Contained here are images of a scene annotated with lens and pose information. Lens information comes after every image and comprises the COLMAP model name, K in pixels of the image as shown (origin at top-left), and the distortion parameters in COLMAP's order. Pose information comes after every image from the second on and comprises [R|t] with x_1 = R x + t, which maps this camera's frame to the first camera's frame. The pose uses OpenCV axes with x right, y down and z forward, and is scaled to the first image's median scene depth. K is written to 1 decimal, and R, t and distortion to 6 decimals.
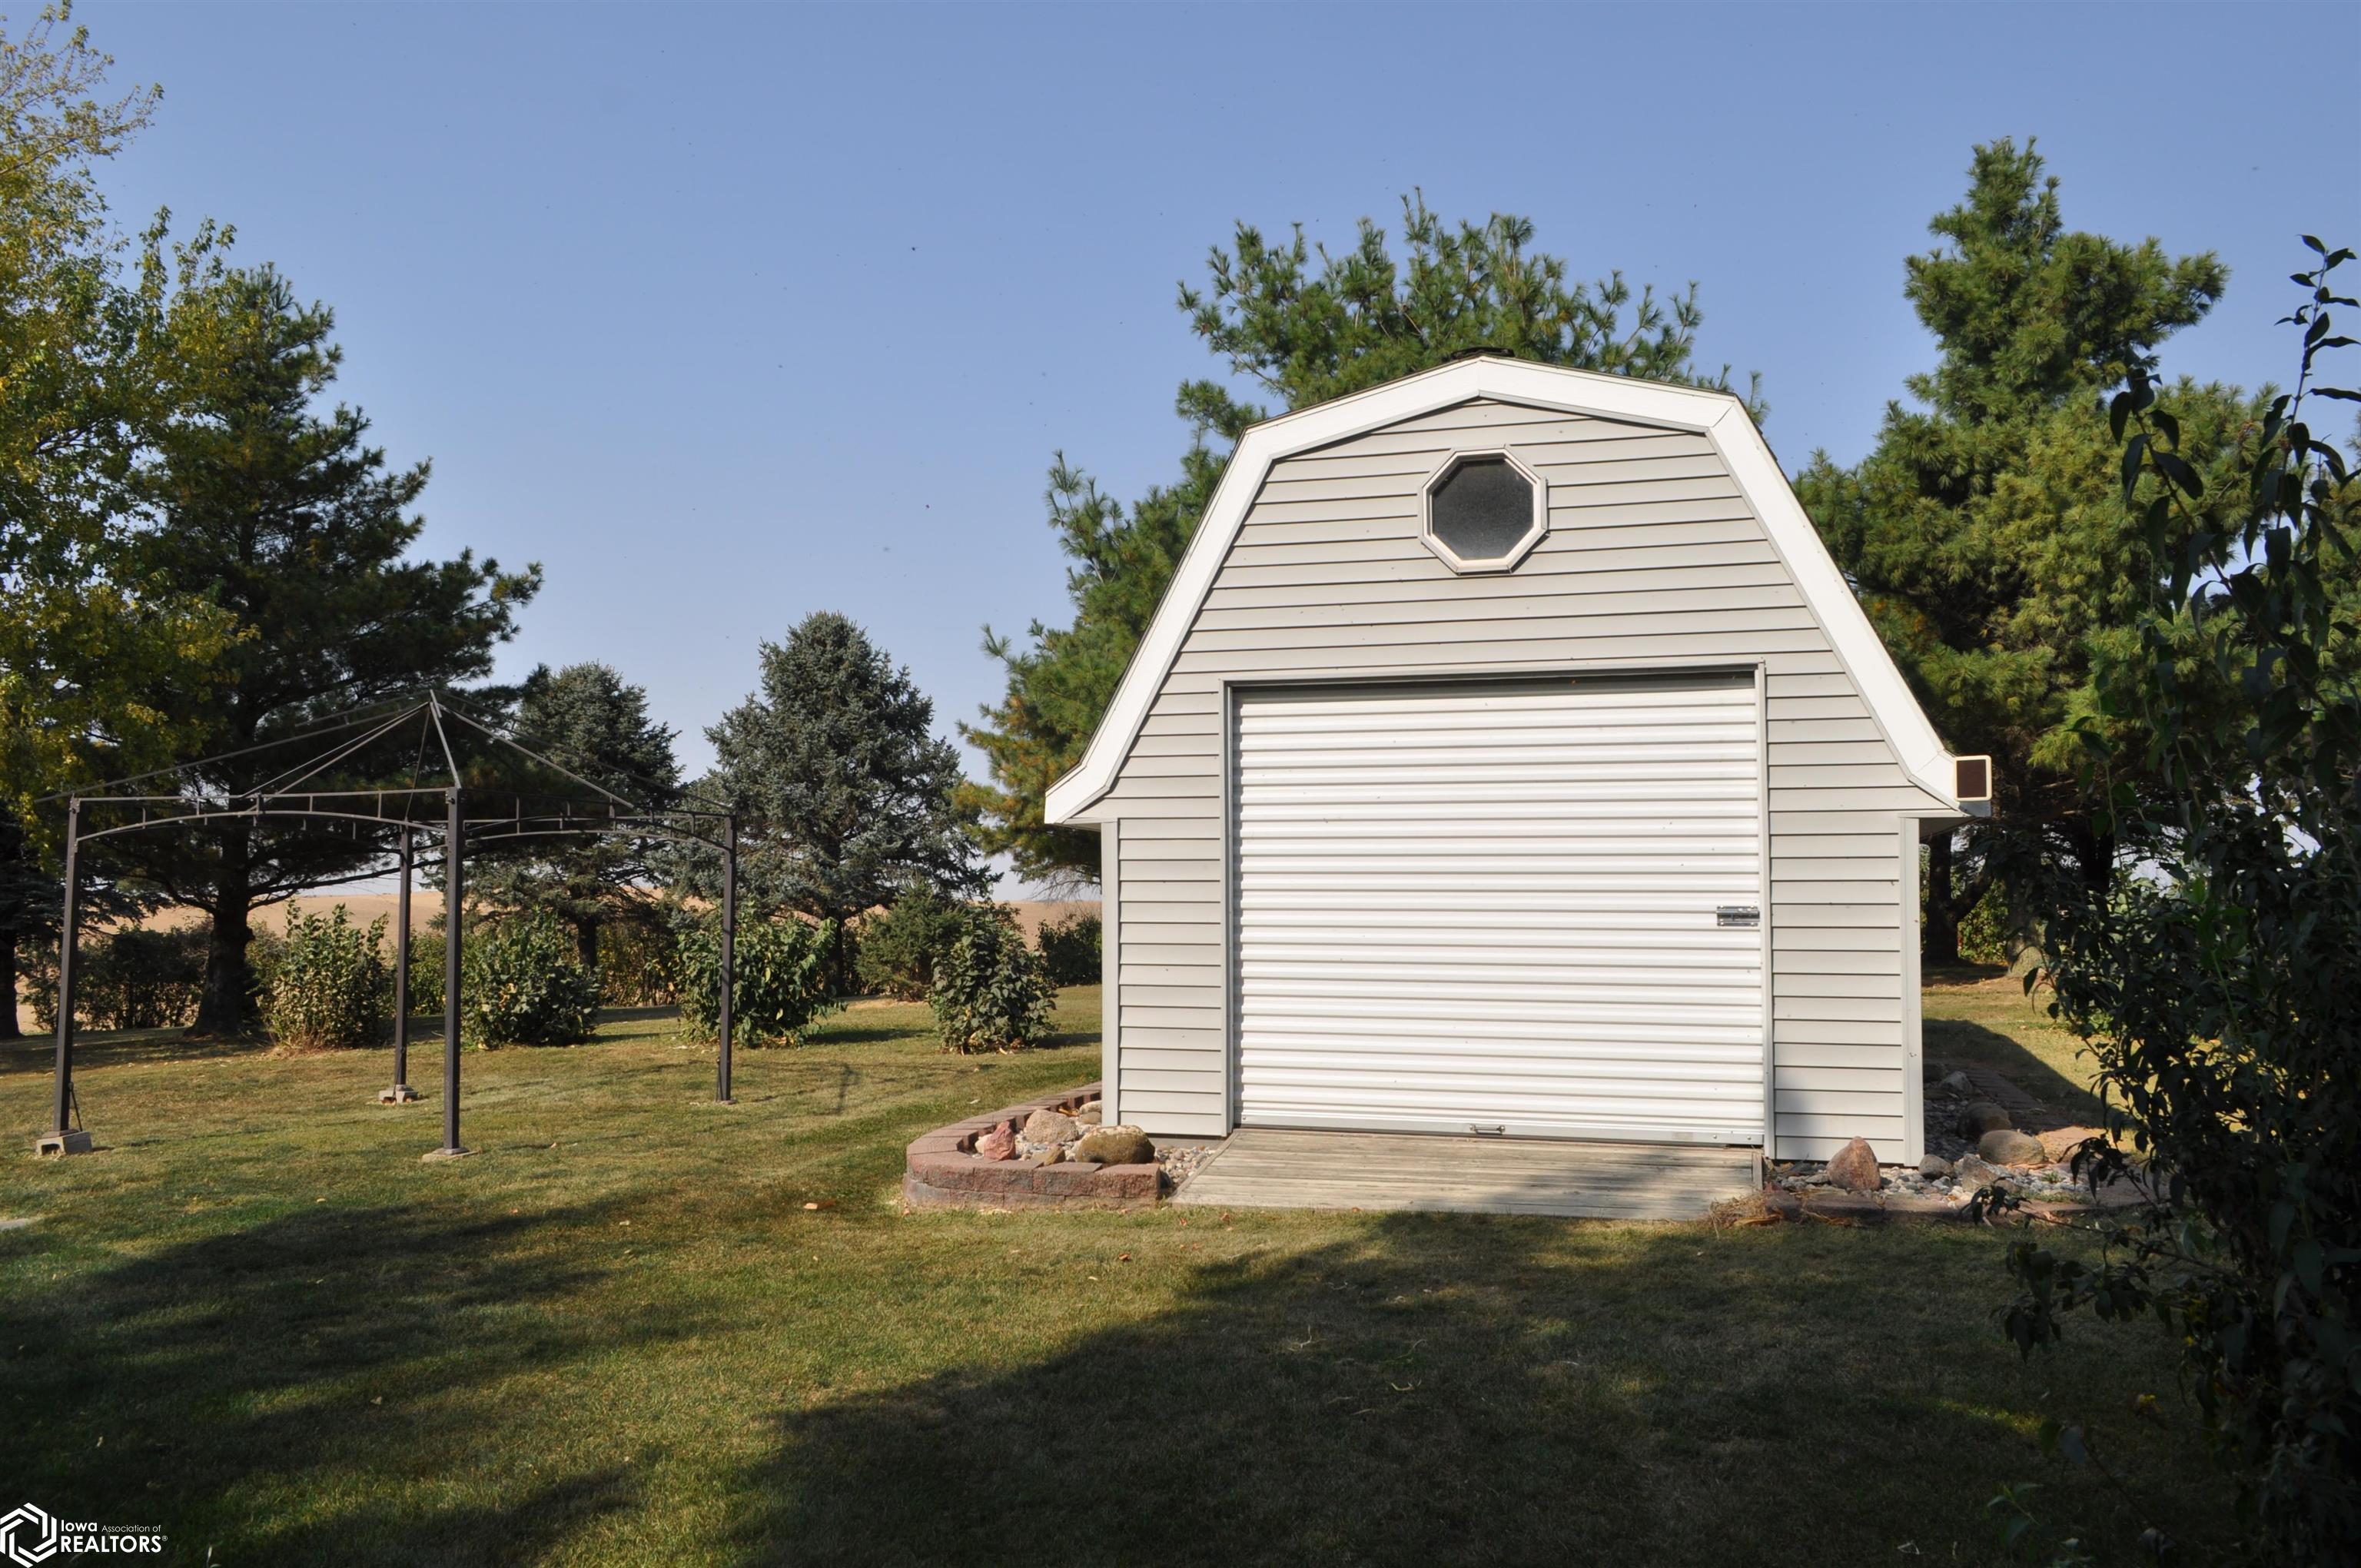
lens RADIAL K [[1835.1, 0, 1180.5], [0, 1835.1, 784.0], [0, 0, 1]] dist [-0.011292, 0.005626]
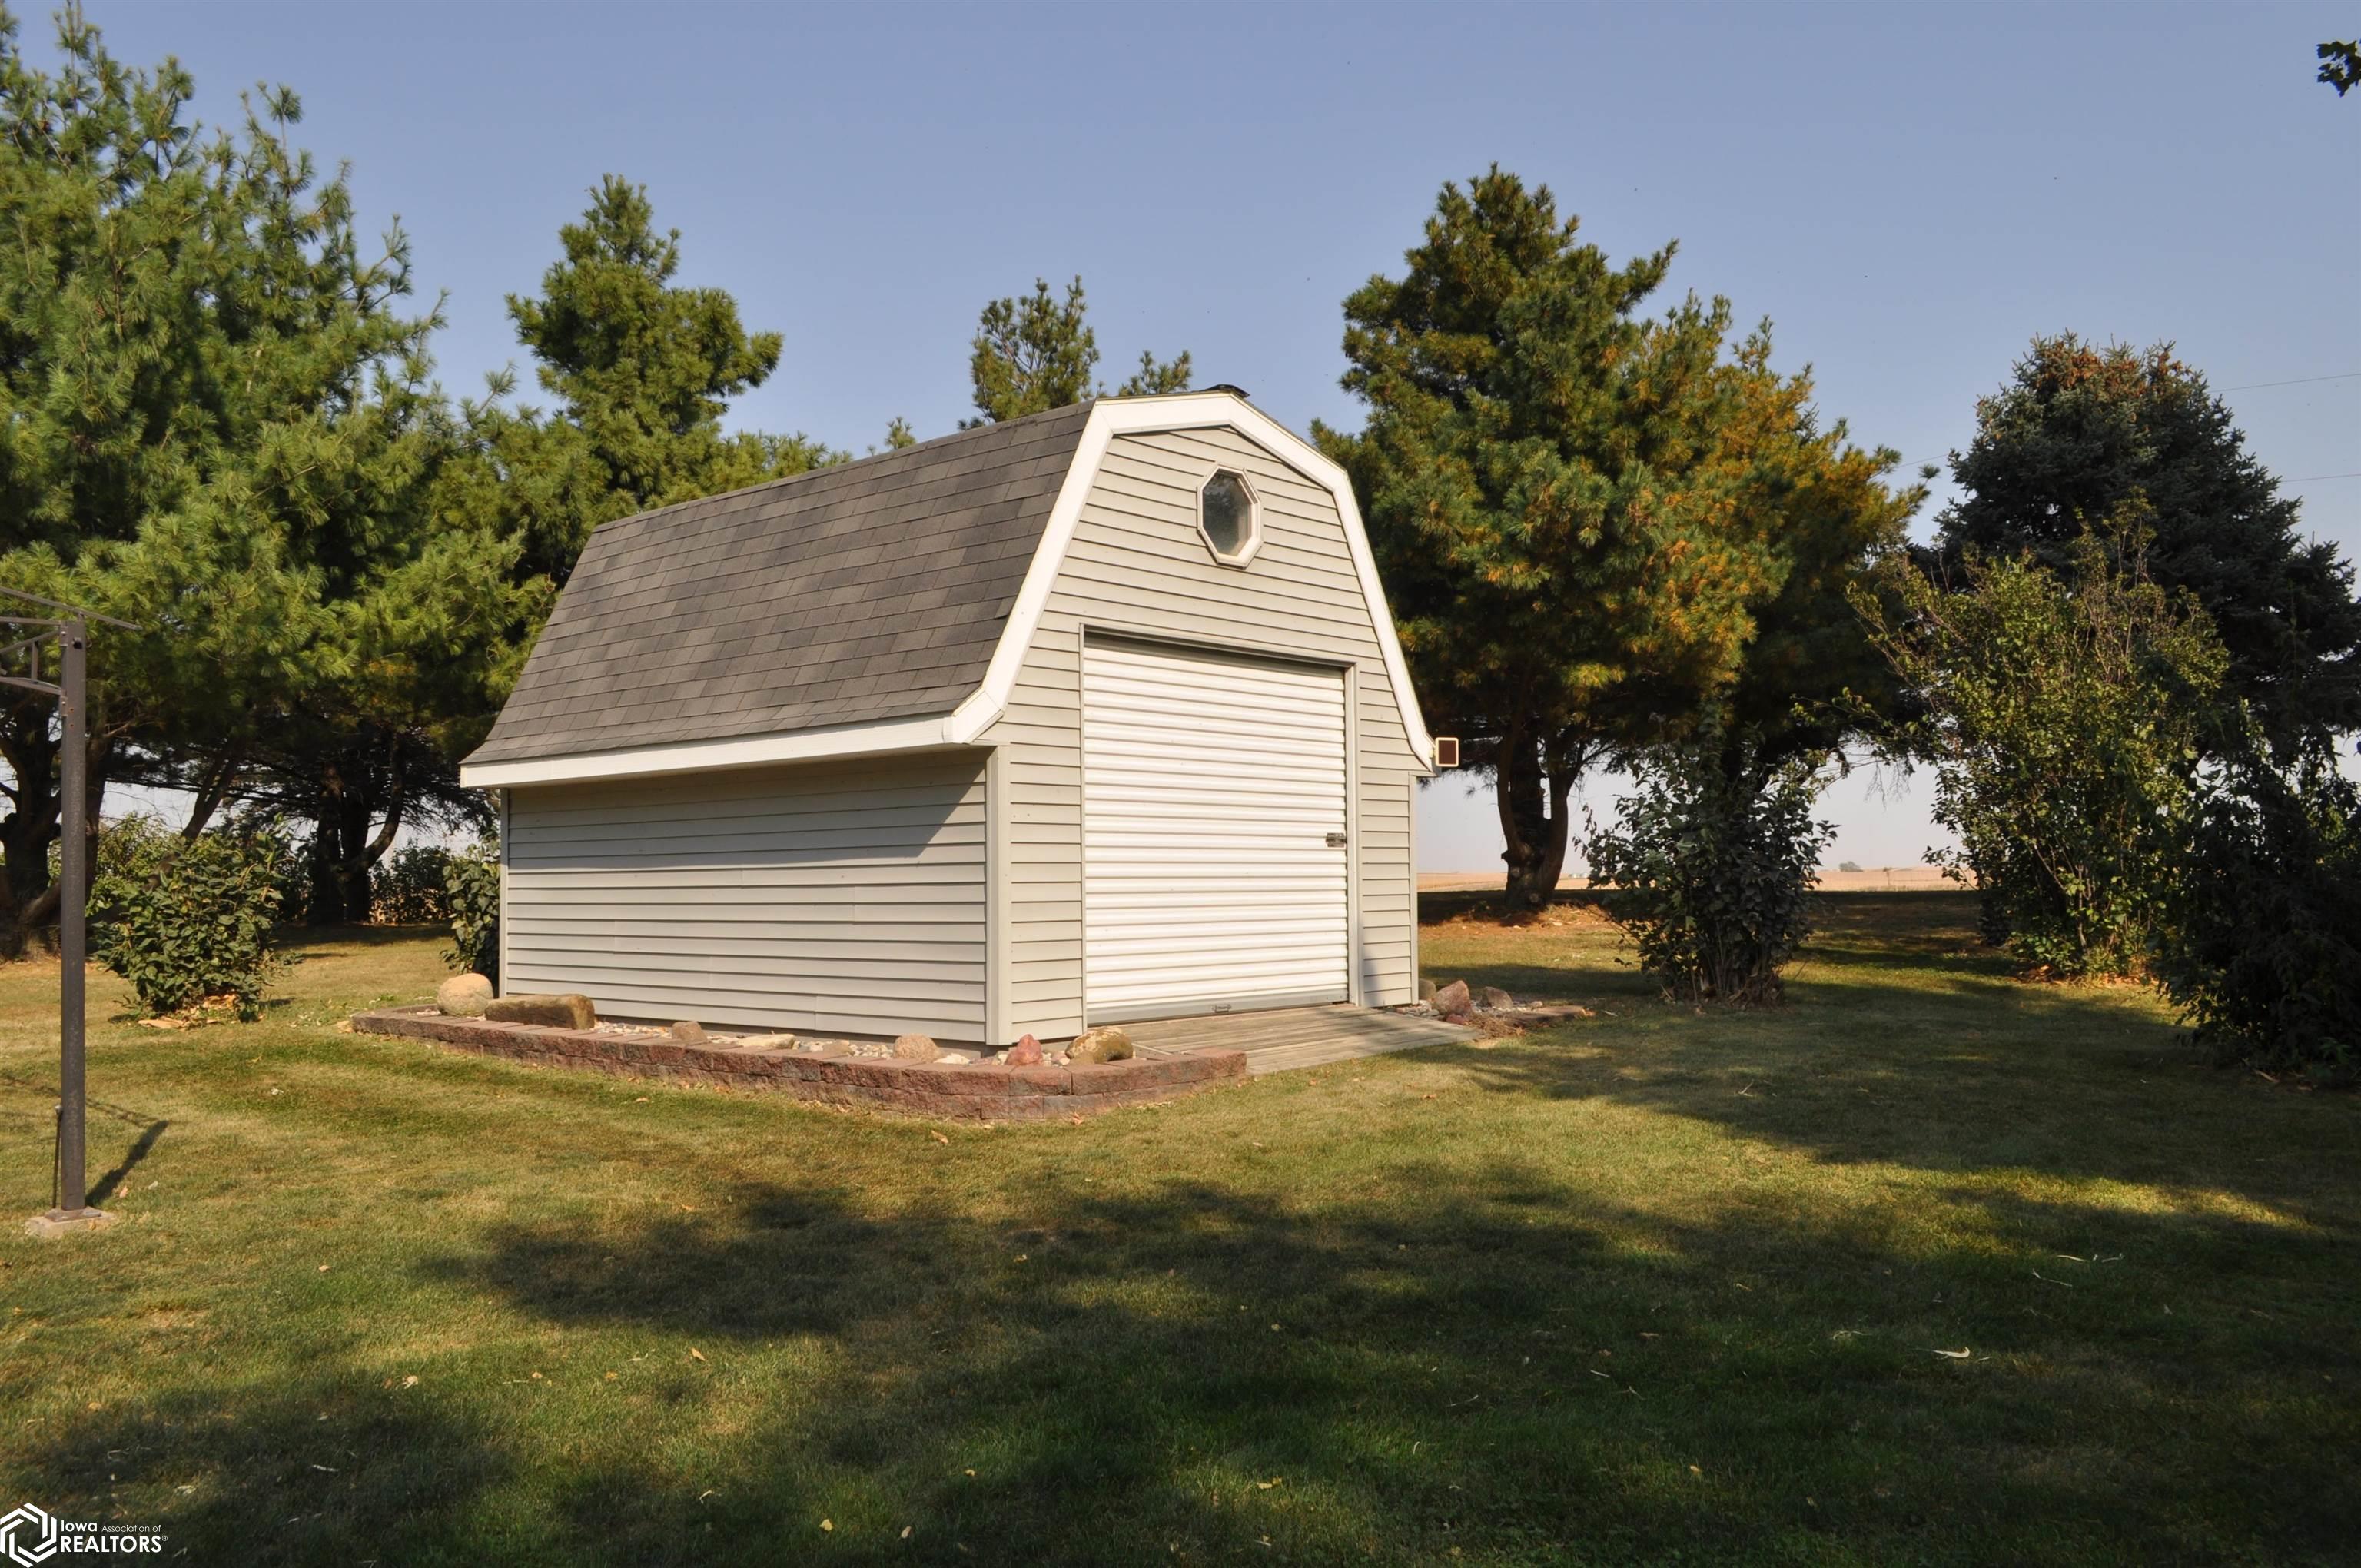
lens RADIAL K [[1835.1, 0, 1180.5], [0, 1835.1, 784.0], [0, 0, 1]] dist [-0.011292, 0.005626]
pose [[0.446637, 0.043170, 0.893673, -0.976348], [-0.052340, 0.998385, -0.022070, 0.064595], [-0.893183, -0.036918, 0.448175, 0.466501]]
